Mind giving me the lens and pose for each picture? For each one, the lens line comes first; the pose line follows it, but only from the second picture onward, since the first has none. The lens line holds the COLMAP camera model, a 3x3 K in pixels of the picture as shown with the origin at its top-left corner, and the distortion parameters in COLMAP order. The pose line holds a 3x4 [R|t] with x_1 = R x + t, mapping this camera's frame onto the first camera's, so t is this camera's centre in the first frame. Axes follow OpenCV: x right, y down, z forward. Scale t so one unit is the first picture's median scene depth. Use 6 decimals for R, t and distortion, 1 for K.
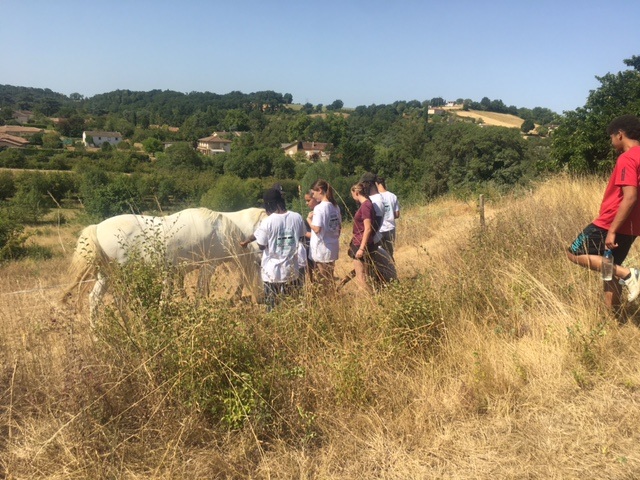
lens RADIAL K [[544.6, 0, 320.9], [0, 544.6, 235.1], [0, 0, 1]] dist [0.088214, -0.117965]
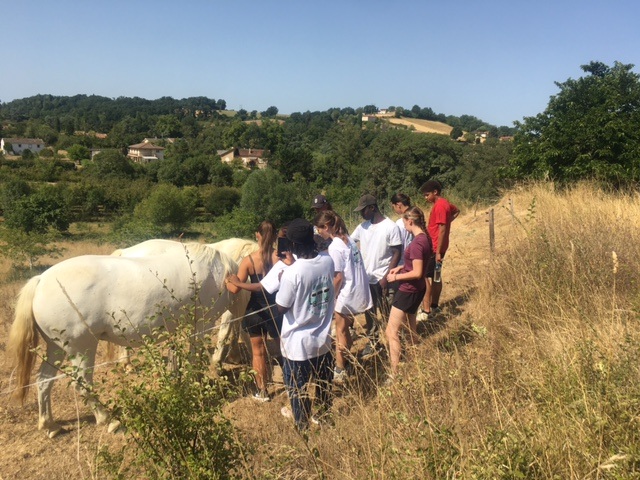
lens RADIAL K [[544.6, 0, 320.9], [0, 544.6, 235.1], [0, 0, 1]] dist [0.088214, -0.117965]
pose [[0.993099, -0.022181, 0.115163, -0.003241], [0.023520, 0.999671, -0.010280, -0.001199], [-0.114897, 0.012918, 0.993293, 0.006462]]
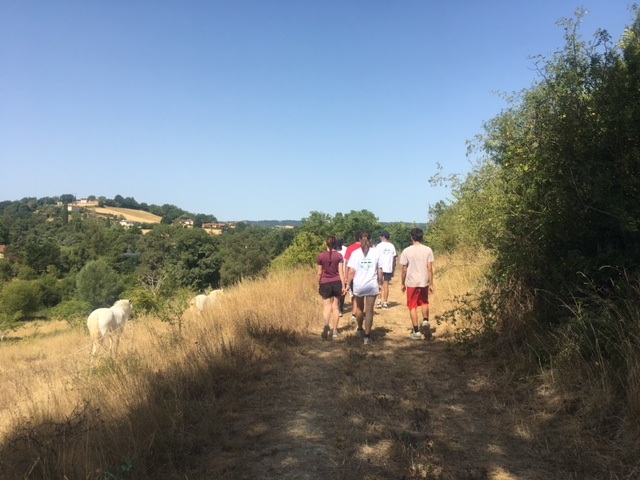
lens RADIAL K [[544.6, 0, 320.9], [0, 544.6, 235.1], [0, 0, 1]] dist [0.088214, -0.117965]
pose [[0.782789, -0.039684, 0.621021, -0.130800], [0.141158, 0.983274, -0.115096, 0.009275], [-0.606066, 0.177758, 0.775298, -0.112212]]
